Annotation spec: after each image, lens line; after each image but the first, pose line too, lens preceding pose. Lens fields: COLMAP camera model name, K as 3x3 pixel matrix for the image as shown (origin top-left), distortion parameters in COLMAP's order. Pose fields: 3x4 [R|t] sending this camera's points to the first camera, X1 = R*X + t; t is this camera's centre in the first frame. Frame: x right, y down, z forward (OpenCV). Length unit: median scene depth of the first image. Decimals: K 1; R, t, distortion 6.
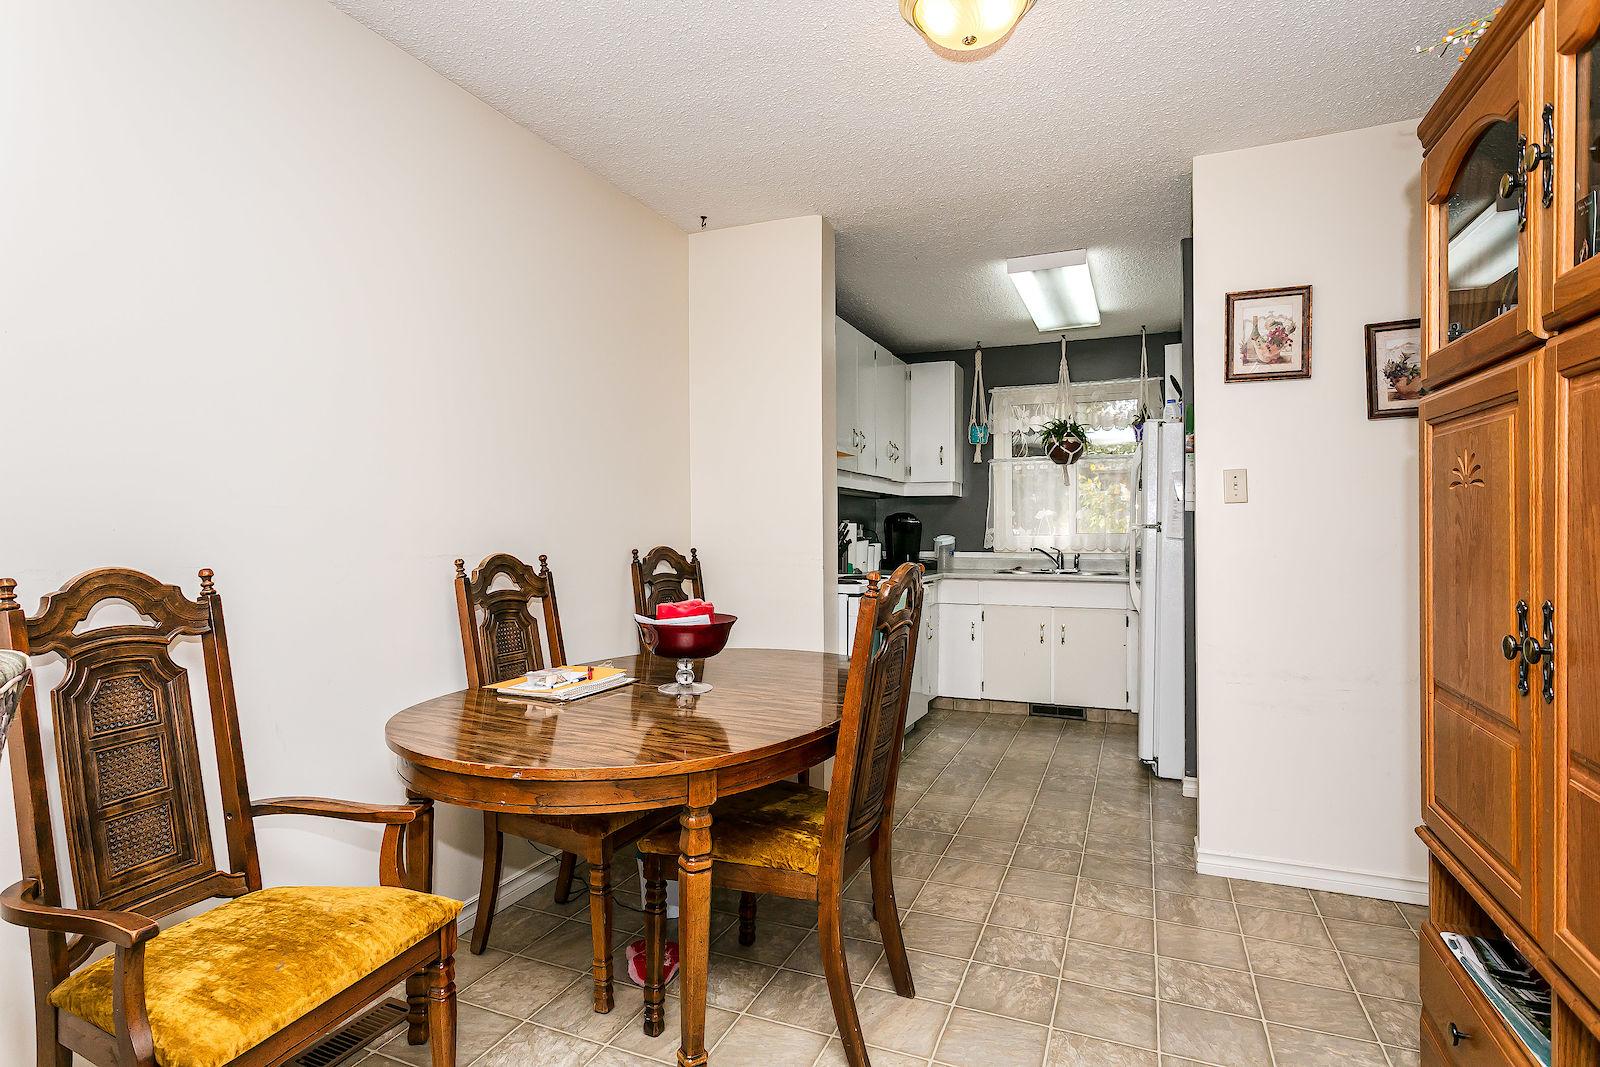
lens RADIAL K [[803.3, 0, 804.1], [0, 803.3, 531.2], [0, 0, 1]] dist [-0.003129, 0.000136]
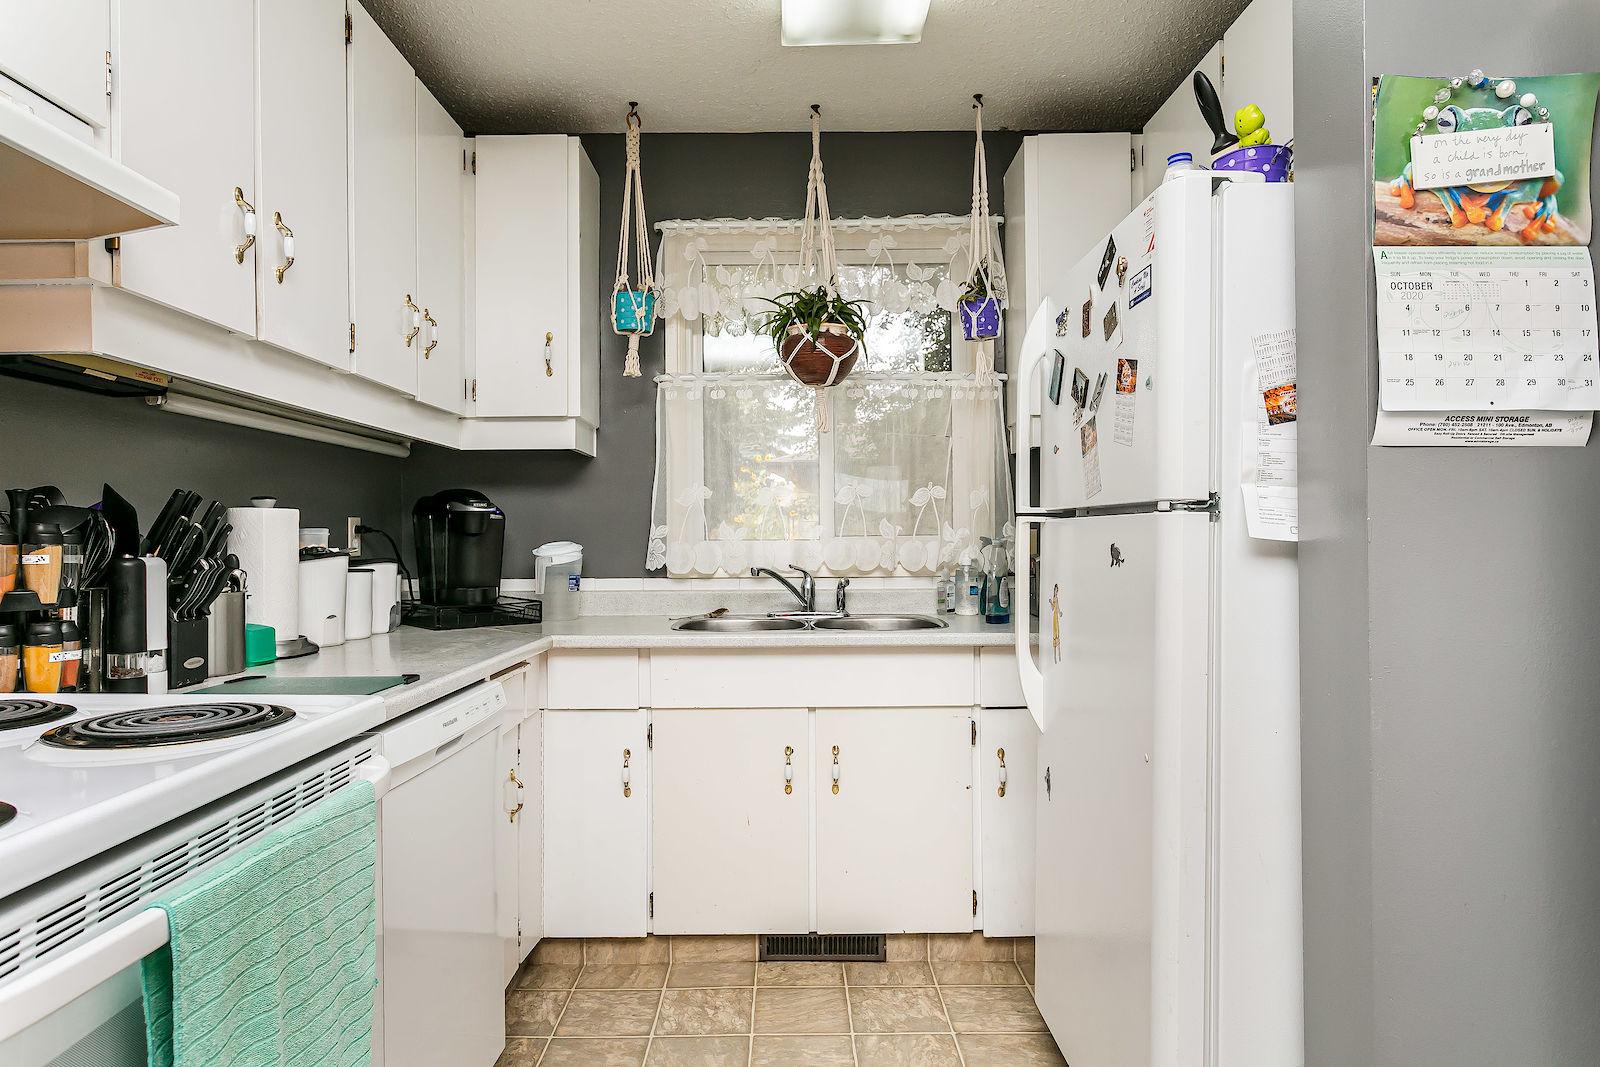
lens RADIAL K [[955.1, 0, 796.8], [0, 955.1, 532.8], [0, 0, 1]] dist [-0.011780, 0.007732]
pose [[0.922331, -0.004645, 0.386374, 0.097285], [0.007988, 0.999943, -0.007047, 0.004976], [-0.386319, 0.009586, 0.922315, 0.488049]]
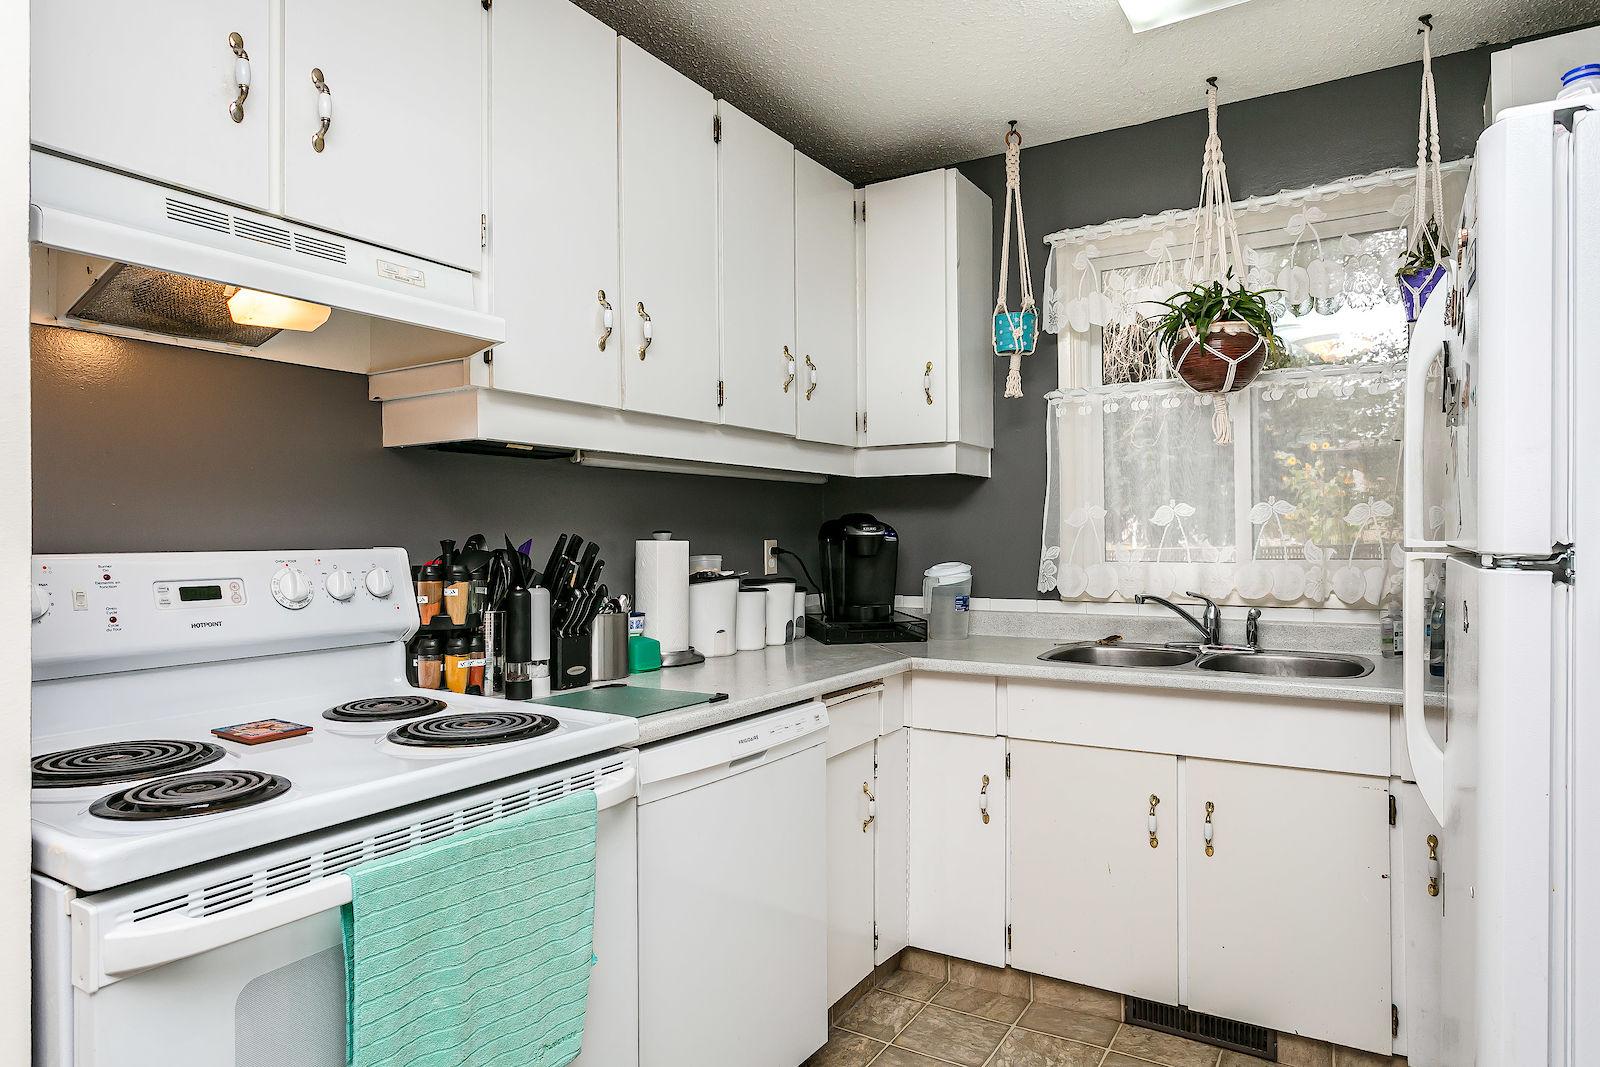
lens RADIAL K [[955.1, 0, 798.2], [0, 955.1, 528.4], [0, 0, 1]] dist [-0.011780, 0.007732]
pose [[0.988664, -0.007990, -0.149932, 0.180145], [0.006143, 0.999899, -0.012783, -0.008361], [0.150019, 0.011717, 0.988614, 0.475776]]
